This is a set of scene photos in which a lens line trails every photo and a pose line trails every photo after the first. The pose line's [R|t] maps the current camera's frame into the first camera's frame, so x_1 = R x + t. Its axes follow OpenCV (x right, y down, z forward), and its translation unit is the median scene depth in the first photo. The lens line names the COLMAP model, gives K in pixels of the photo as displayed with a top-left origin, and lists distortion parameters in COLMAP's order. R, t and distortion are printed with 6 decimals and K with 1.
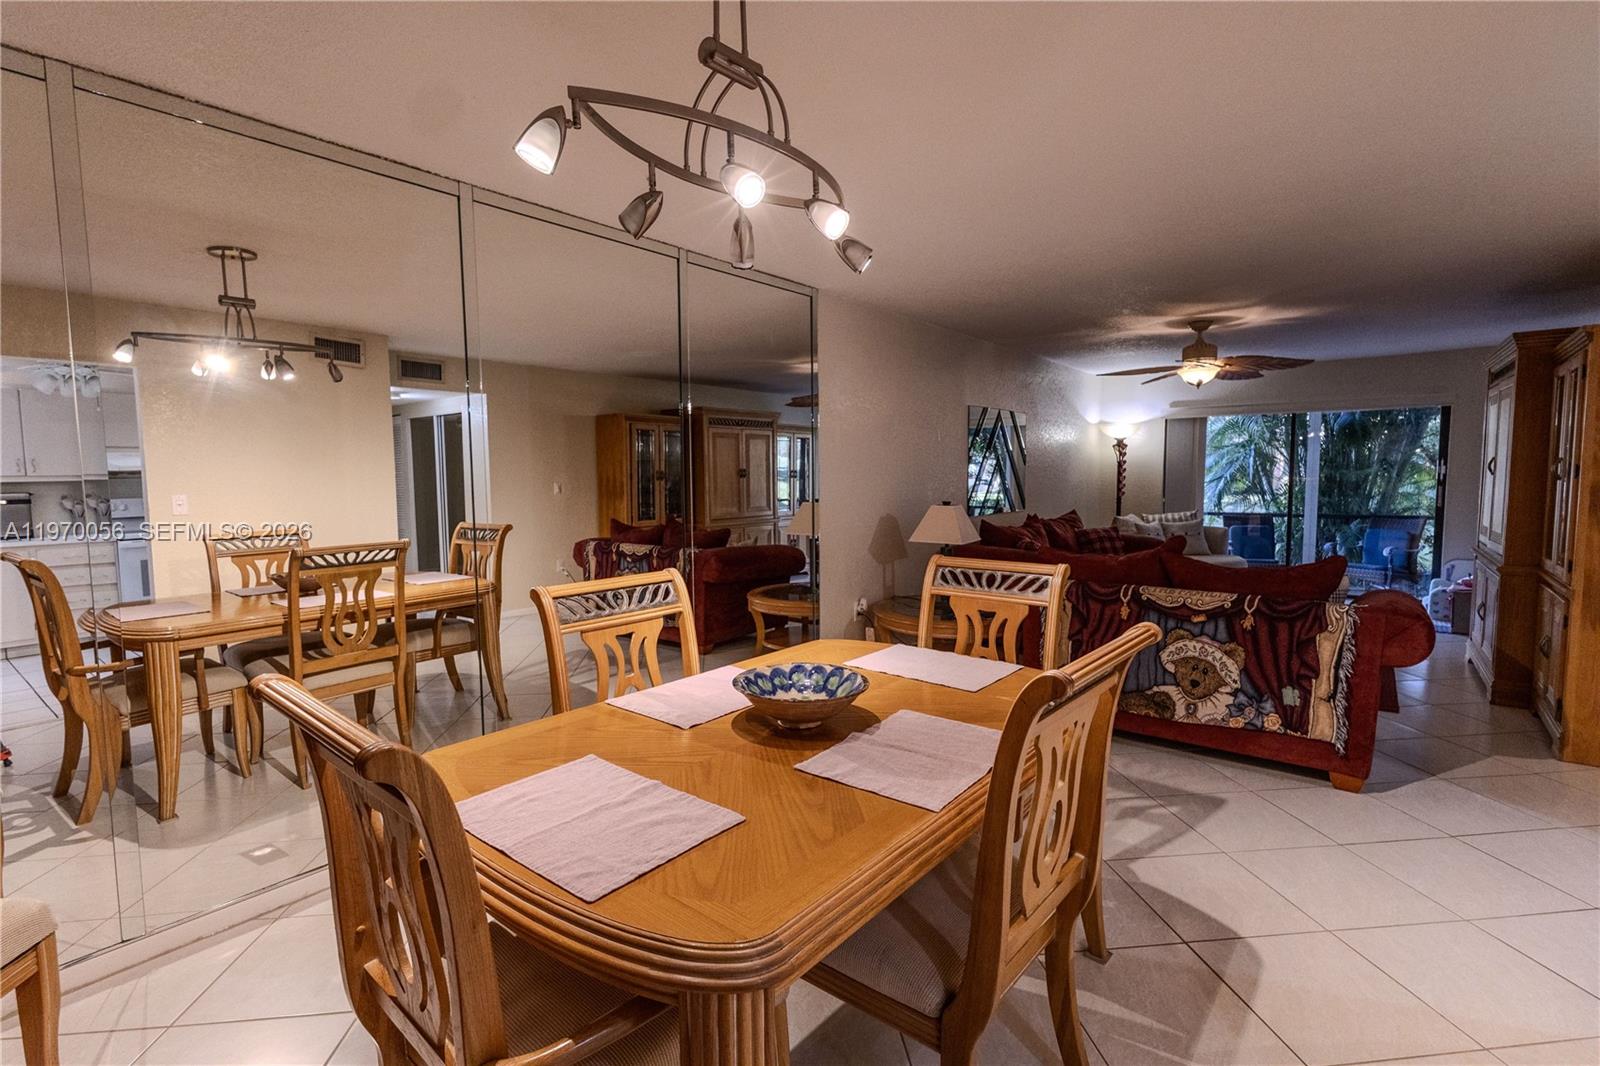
lens RADIAL K [[733.9, 0, 801.4], [0, 733.9, 528.1], [0, 0, 1]] dist [0.001366, 0.000577]
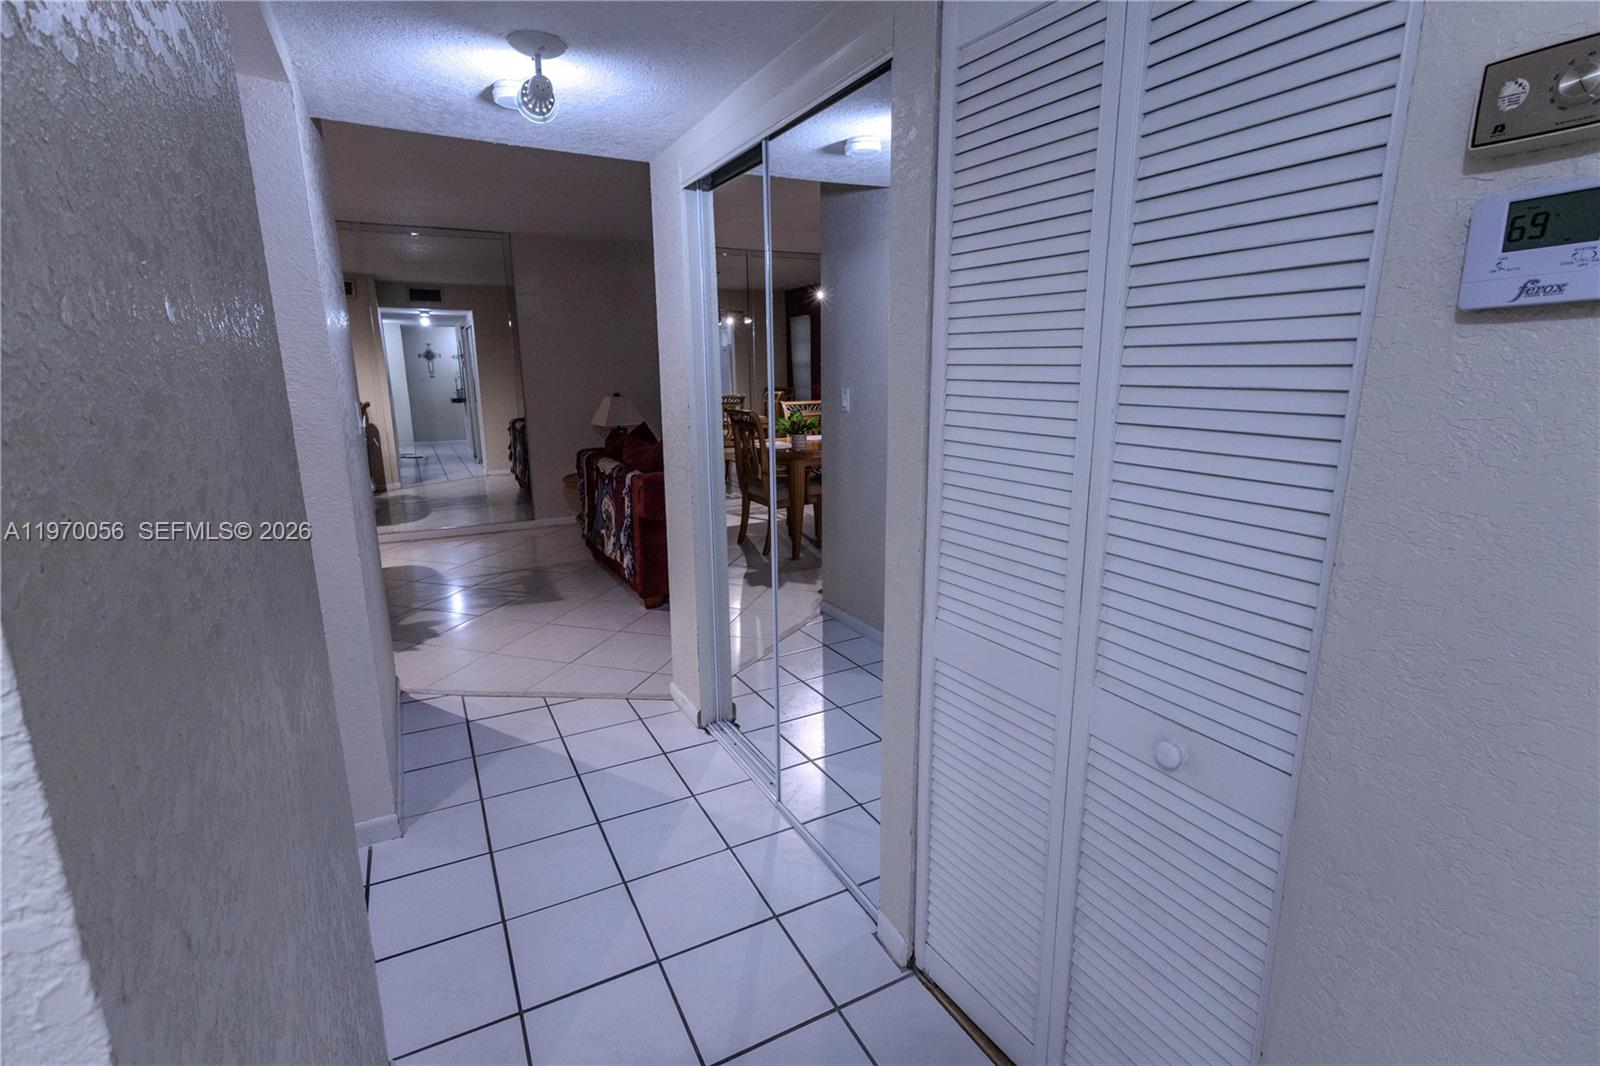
lens RADIAL K [[733.9, 0, 801.4], [0, 733.9, 528.1], [0, 0, 1]] dist [0.001366, 0.000577]
pose [[0.917530, 0.090152, -0.387313, 1.371927], [-0.035644, 0.988688, 0.145690, -0.002430], [0.396066, -0.119870, 0.910364, -0.112708]]
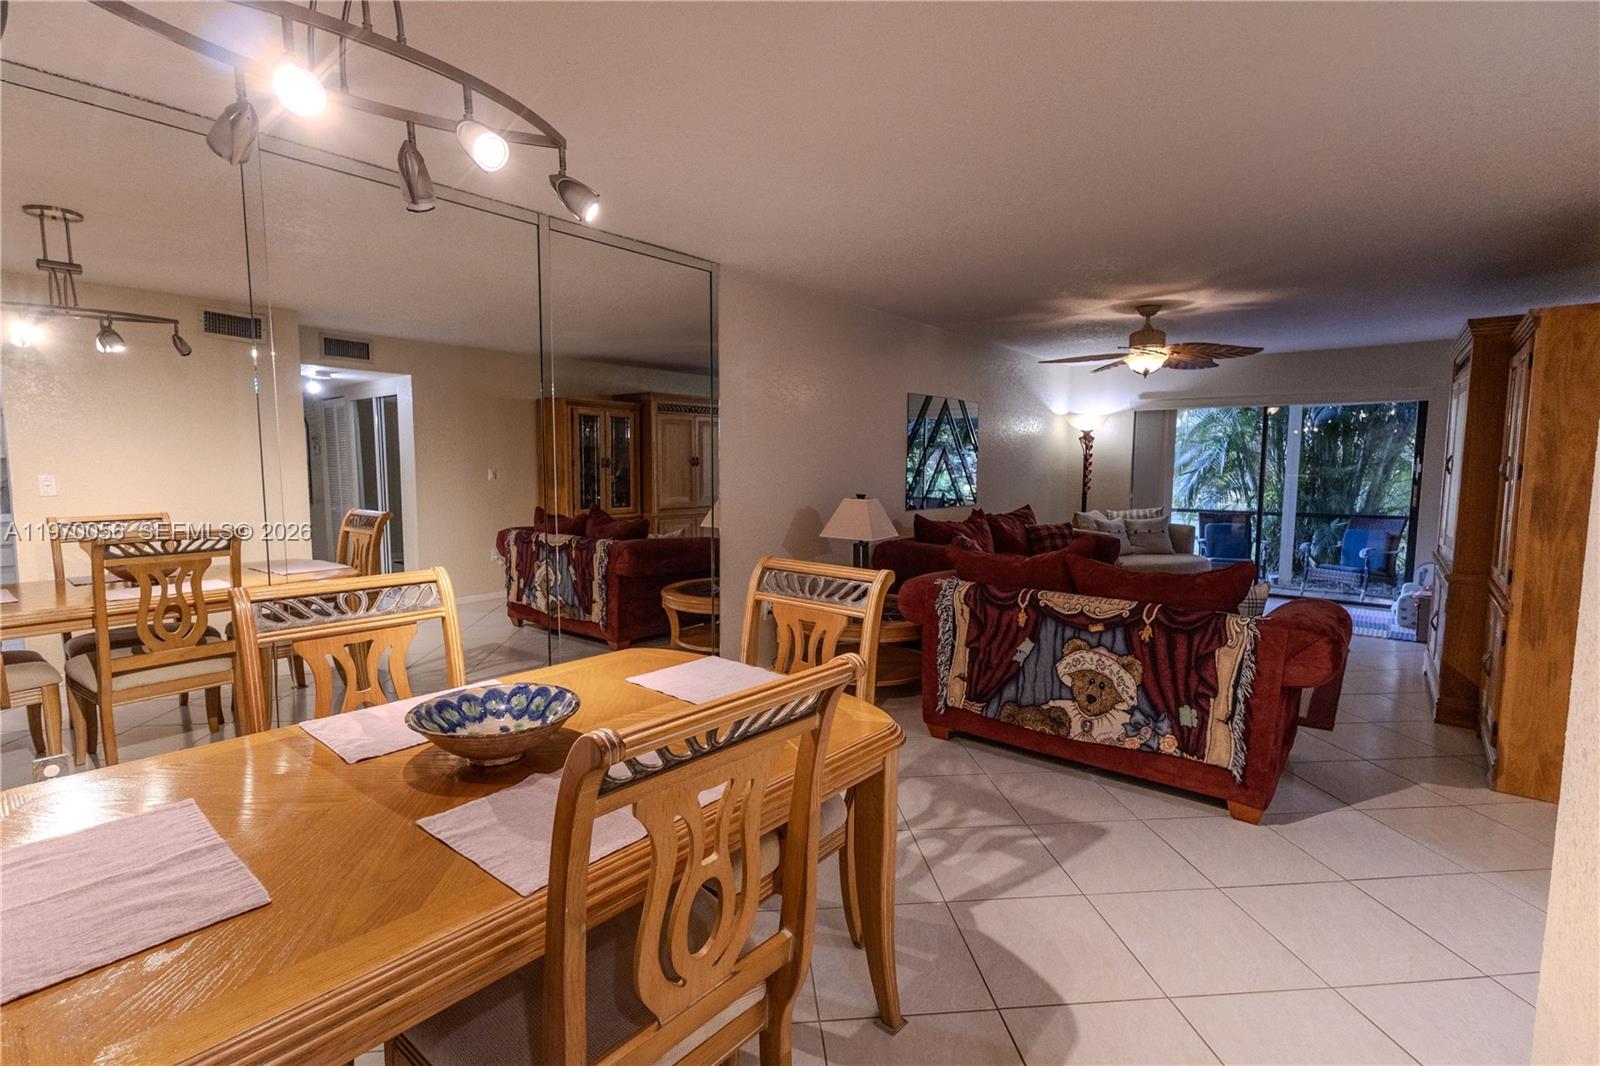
lens RADIAL K [[733.9, 0, 801.4], [0, 733.9, 528.1], [0, 0, 1]] dist [0.001366, 0.000577]
pose [[0.999809, 0.015491, -0.011939, 0.179080], [-0.015319, 0.999779, 0.014370, -0.007620], [0.012159, -0.014185, 0.999825, 0.084815]]
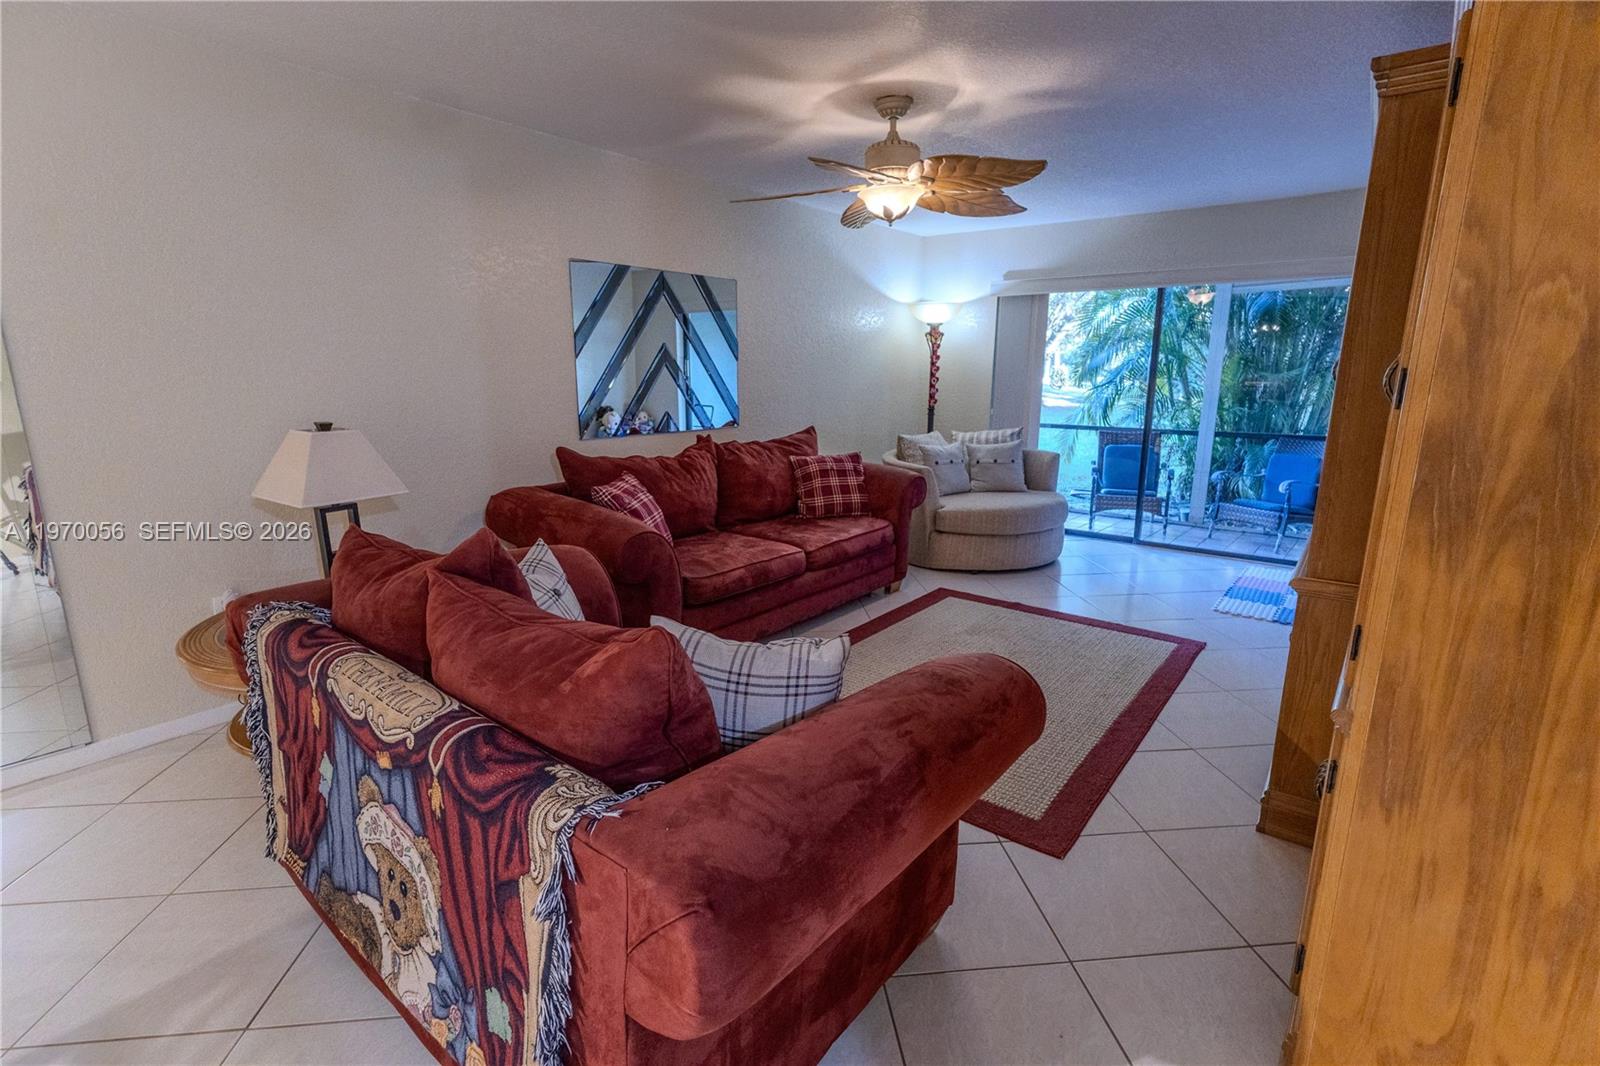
lens RADIAL K [[733.9, 0, 801.4], [0, 733.9, 528.1], [0, 0, 1]] dist [0.001366, 0.000577]
pose [[0.999893, 0.014108, -0.003819, 0.737876], [-0.013436, 0.990108, 0.139662, -0.054111], [0.005752, -0.139596, 0.990192, 0.614203]]
